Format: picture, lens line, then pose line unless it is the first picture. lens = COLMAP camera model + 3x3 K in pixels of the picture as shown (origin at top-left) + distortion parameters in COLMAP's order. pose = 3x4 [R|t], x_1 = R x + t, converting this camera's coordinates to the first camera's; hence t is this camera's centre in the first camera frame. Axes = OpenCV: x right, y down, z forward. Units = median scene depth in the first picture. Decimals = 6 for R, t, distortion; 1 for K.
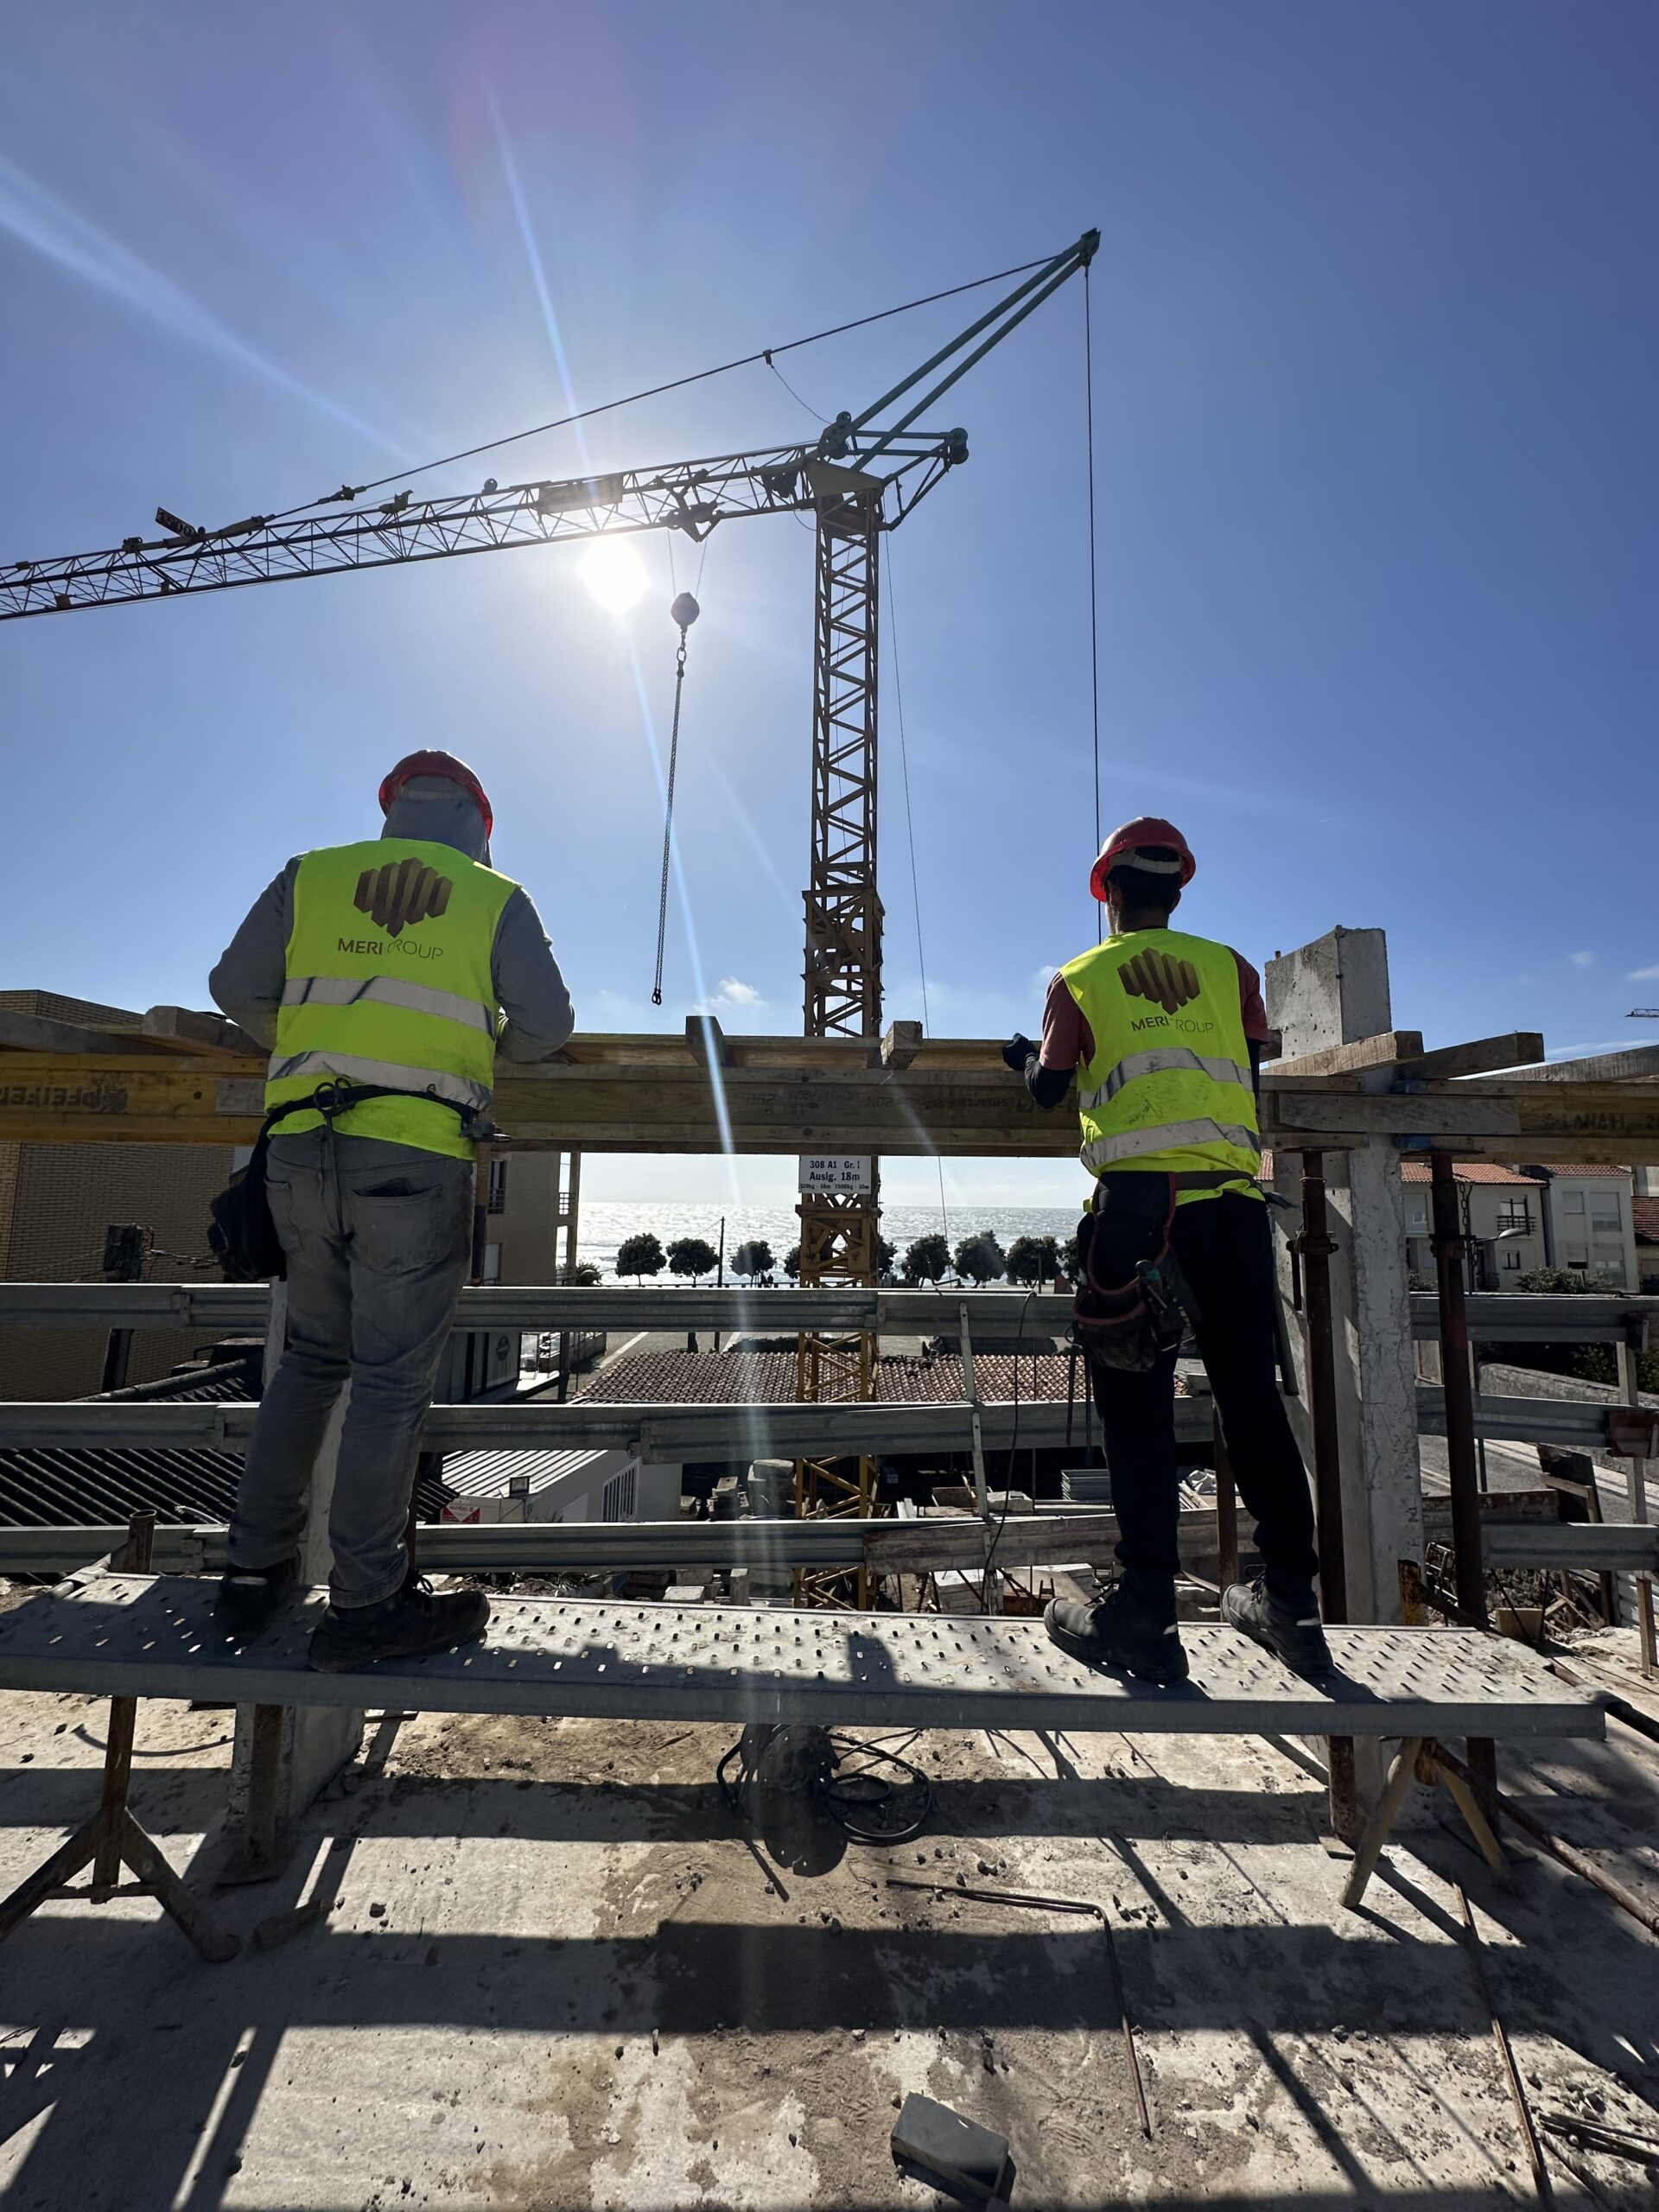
lens RADIAL K [[879.8, 0, 825.4], [0, 879.8, 1139.9], [0, 0, 1]] dist [0.001017, 0.000070]
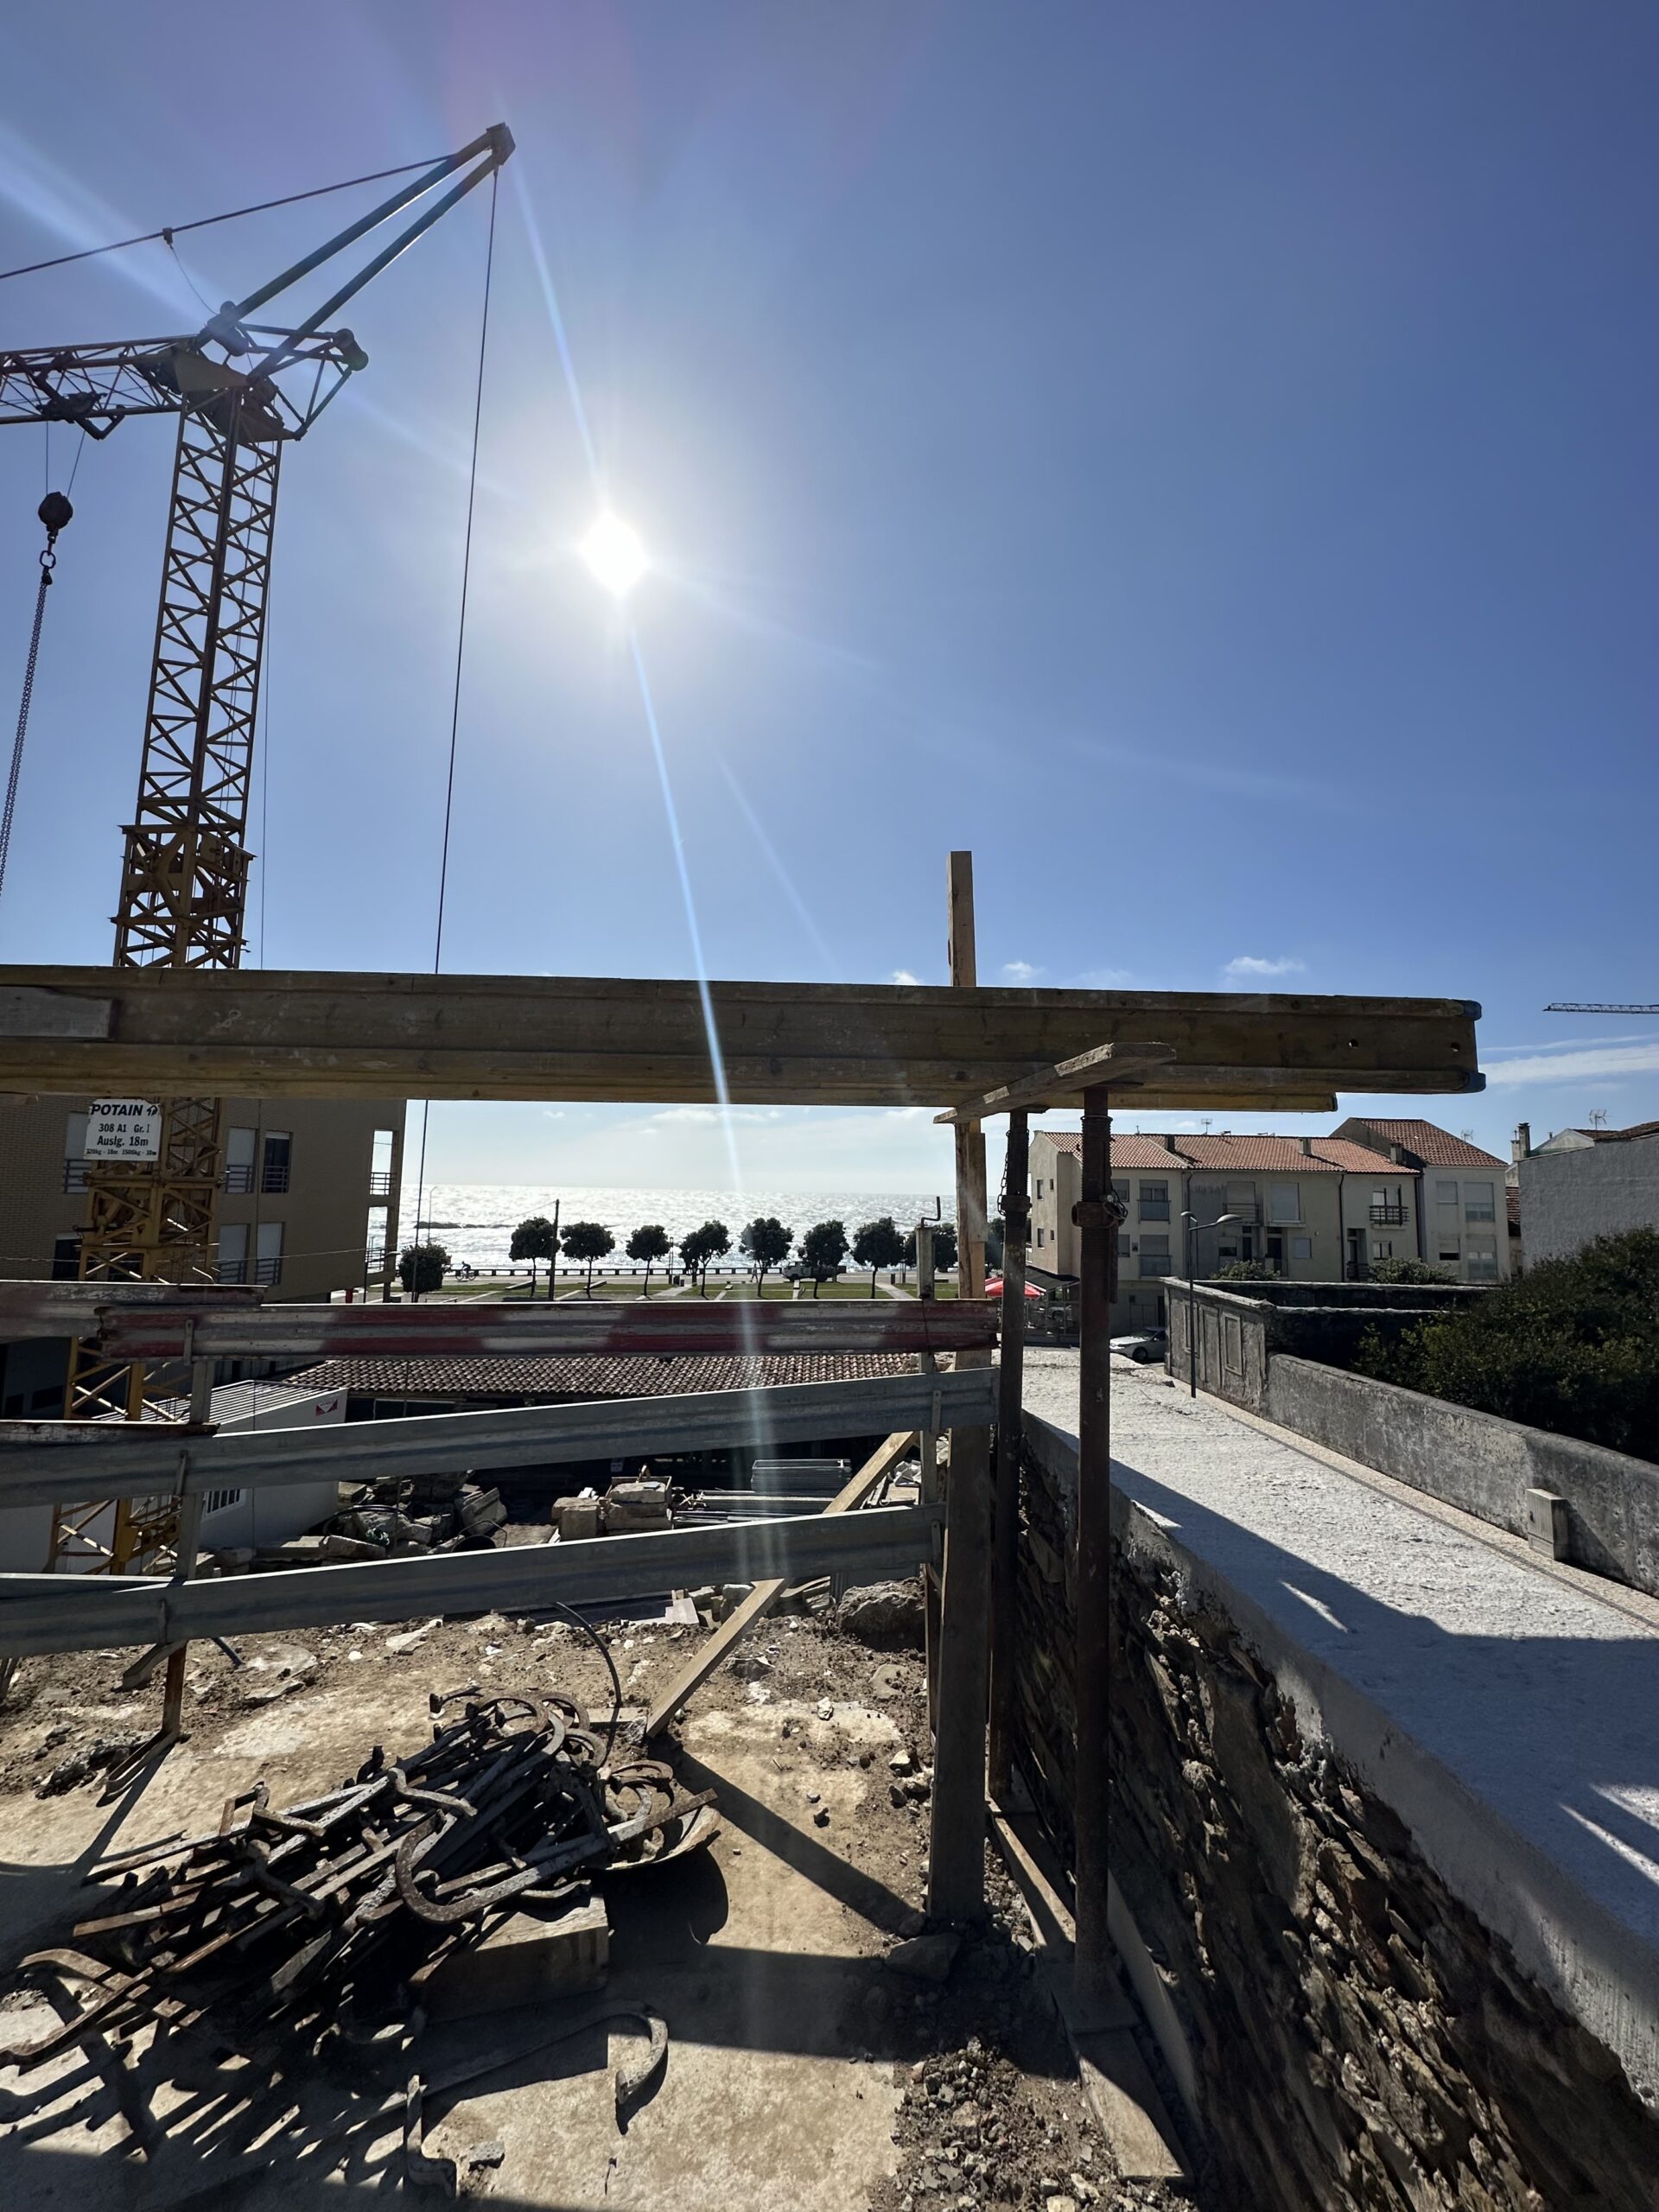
lens RADIAL K [[899.6, 0, 829.5], [0, 899.6, 1106.0], [0, 0, 1]] dist [0.001495, 0.008910]
pose [[0.998882, 0.013827, 0.045206, 0.105113], [-0.012925, 0.999713, -0.020184, 0.002357], [-0.045473, 0.019577, 0.998774, 0.008398]]
